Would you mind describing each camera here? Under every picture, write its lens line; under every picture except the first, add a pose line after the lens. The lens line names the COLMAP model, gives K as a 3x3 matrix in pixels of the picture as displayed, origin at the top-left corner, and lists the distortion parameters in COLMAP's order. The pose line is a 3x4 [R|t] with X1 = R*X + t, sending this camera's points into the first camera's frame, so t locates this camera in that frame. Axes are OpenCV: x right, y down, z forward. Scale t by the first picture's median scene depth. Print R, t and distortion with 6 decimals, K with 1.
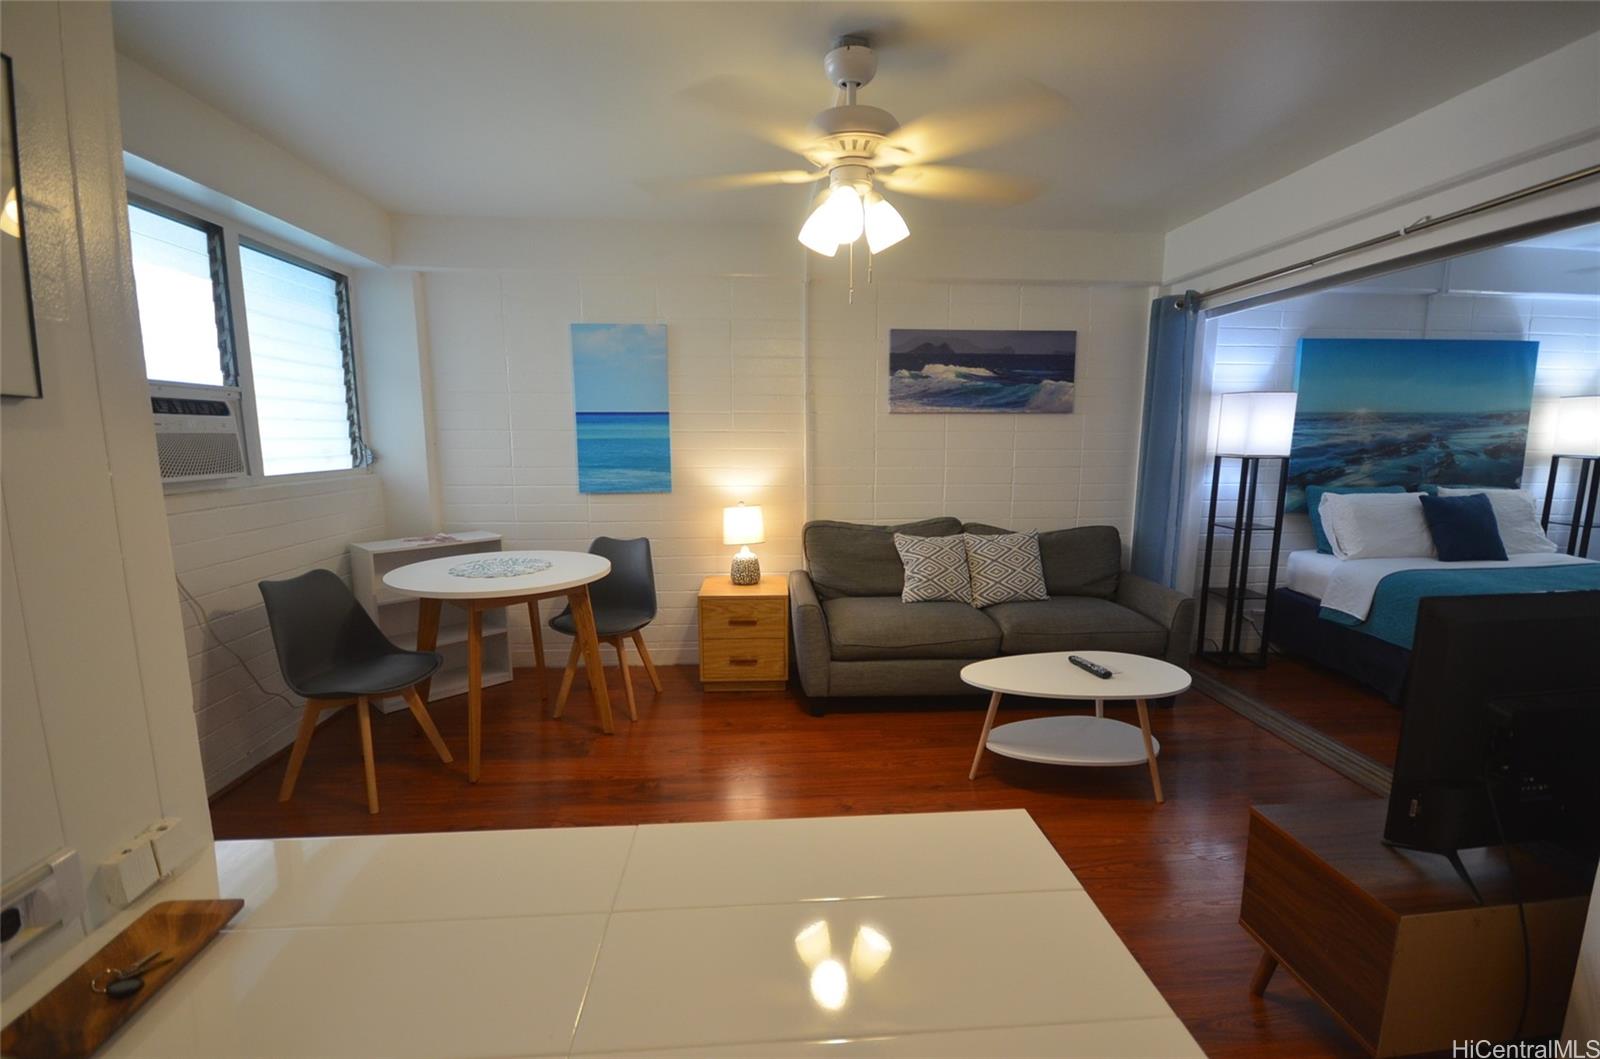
lens RADIAL K [[699.7, 0, 807.3], [0, 699.7, 542.3], [0, 0, 1]] dist [0.000455, -0.004183]
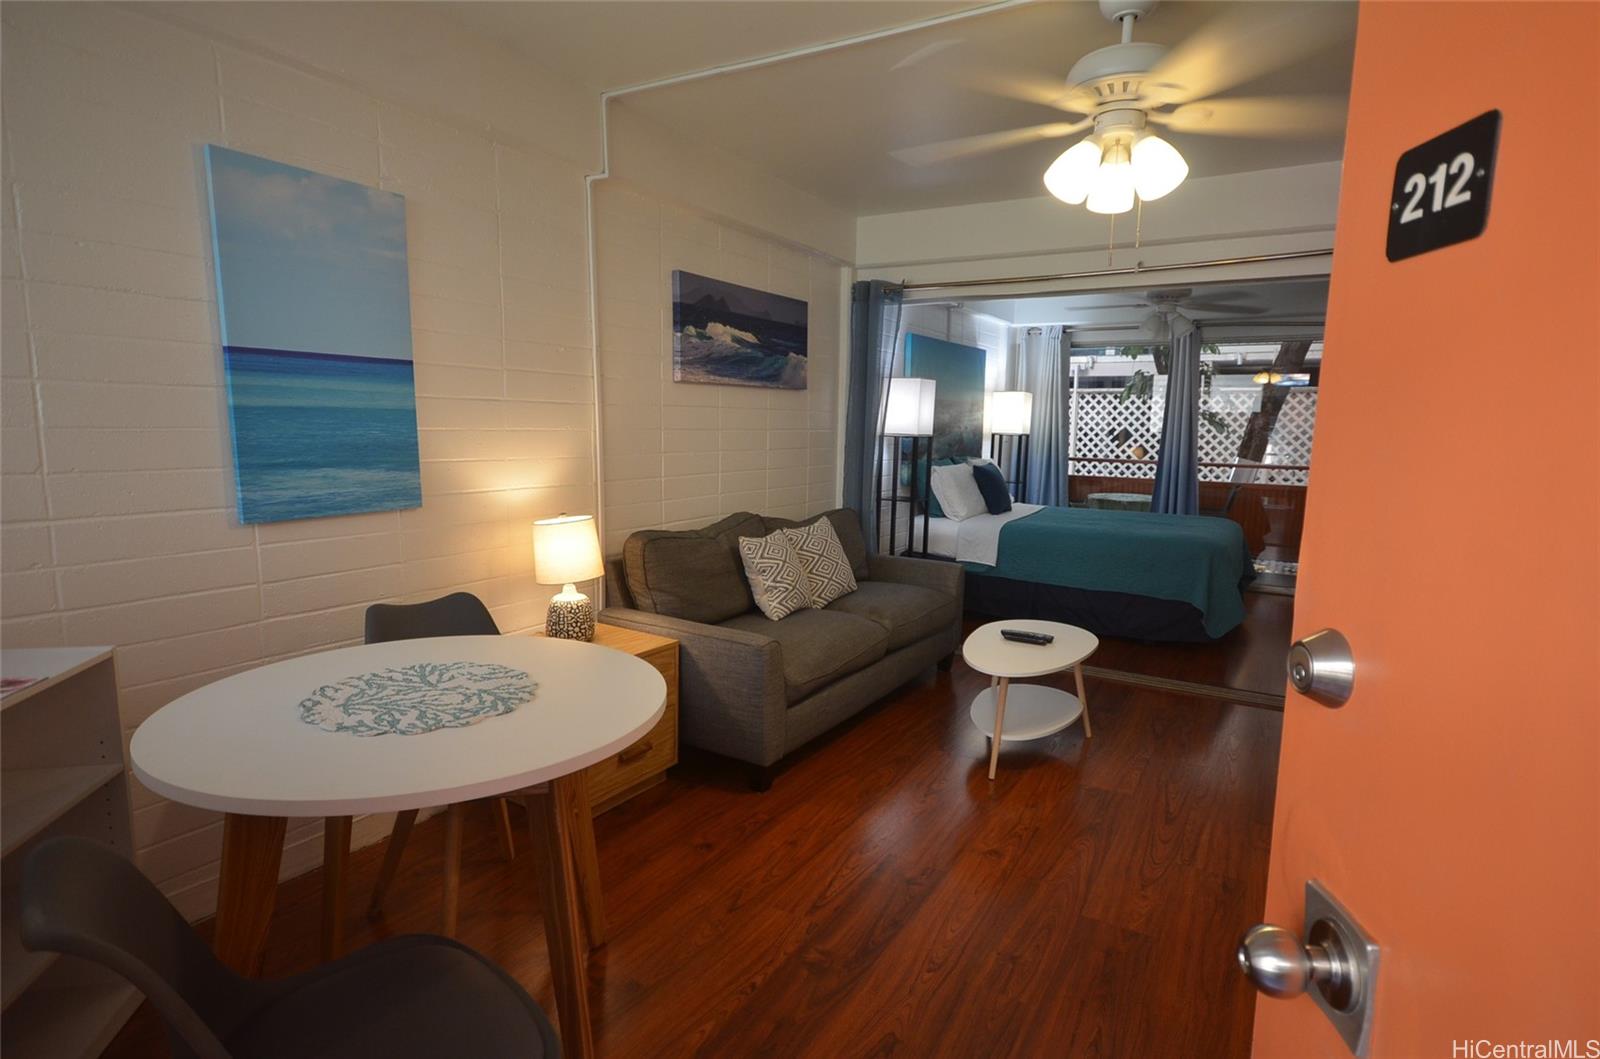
lens RADIAL K [[835.2, 0, 812.3], [0, 835.2, 538.7], [0, 0, 1]] dist [0.004655, 0.000740]
pose [[0.561703, -0.106738, 0.820425, -0.563633], [0.104889, 0.992829, 0.057356, -0.052841], [-0.820663, 0.053836, 0.568871, 0.380346]]
